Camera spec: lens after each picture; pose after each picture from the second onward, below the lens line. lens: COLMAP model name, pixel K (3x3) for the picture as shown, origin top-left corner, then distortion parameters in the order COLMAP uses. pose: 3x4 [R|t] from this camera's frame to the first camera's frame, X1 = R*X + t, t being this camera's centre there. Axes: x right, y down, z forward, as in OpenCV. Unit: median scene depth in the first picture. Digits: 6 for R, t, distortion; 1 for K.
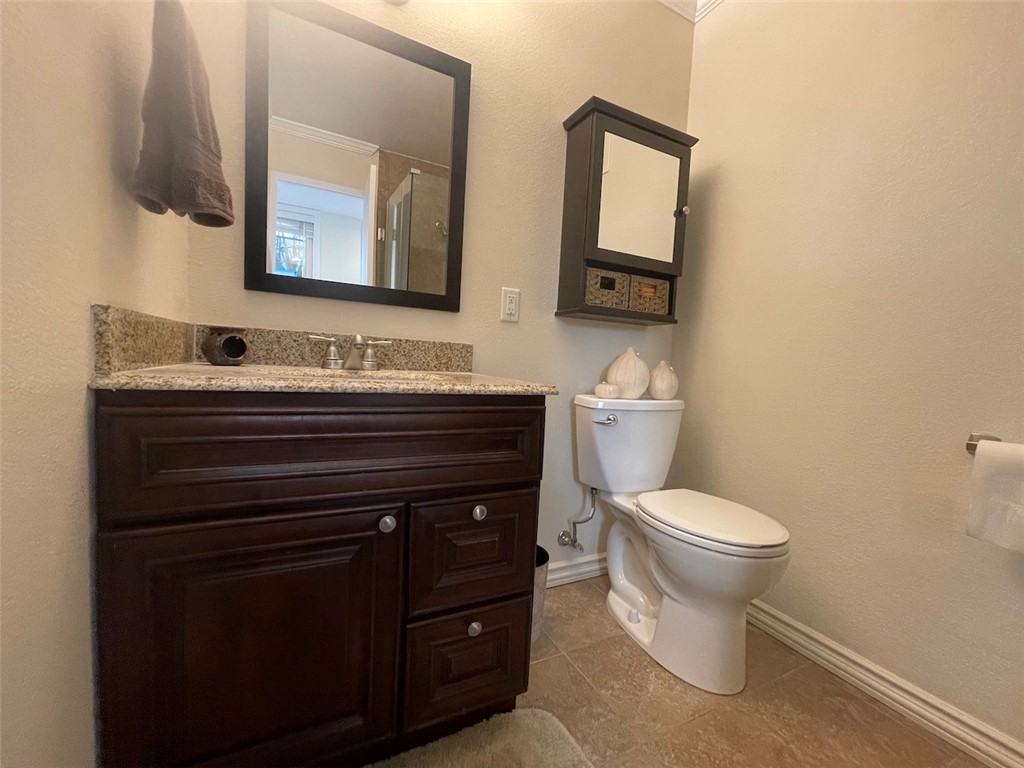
lens RADIAL K [[414.1, 0, 508.4], [0, 414.1, 389.2], [0, 0, 1]] dist [-0.002071, -0.000033]
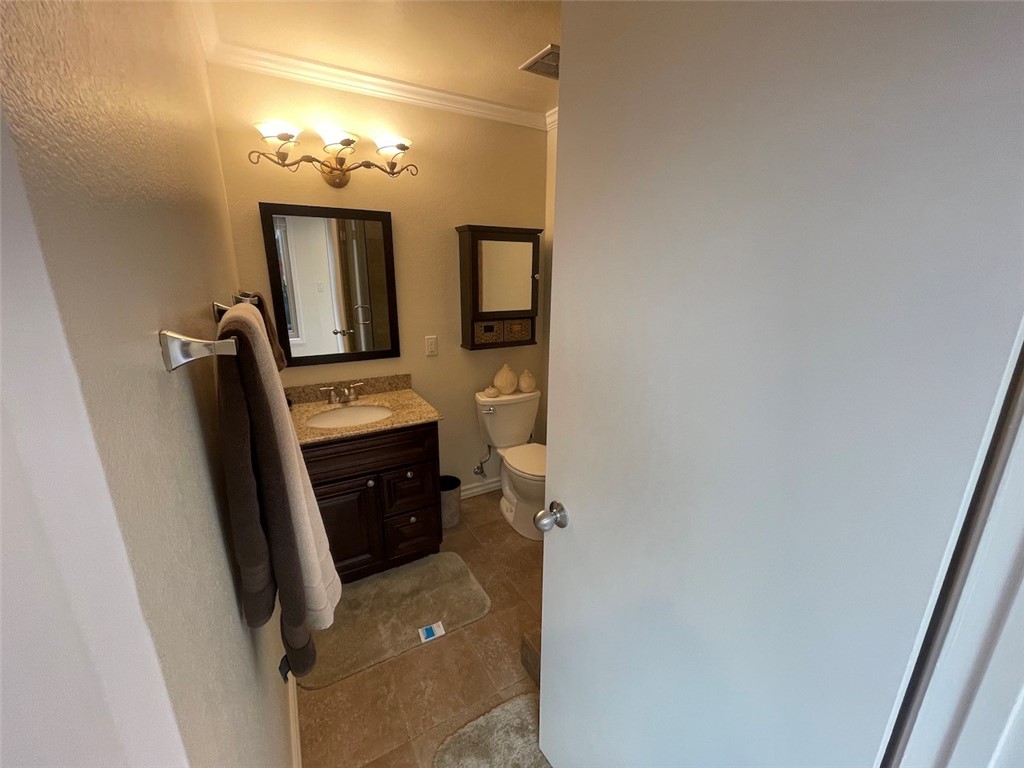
lens RADIAL K [[420.5, 0, 512.0], [0, 420.5, 384.0], [0, 0, 1]] dist [0.016022, -0.000013]
pose [[0.997549, -0.058314, 0.038672, 0.258895], [0.049366, 0.978214, 0.201644, -0.382648], [-0.049588, -0.199240, 0.978695, -0.738369]]
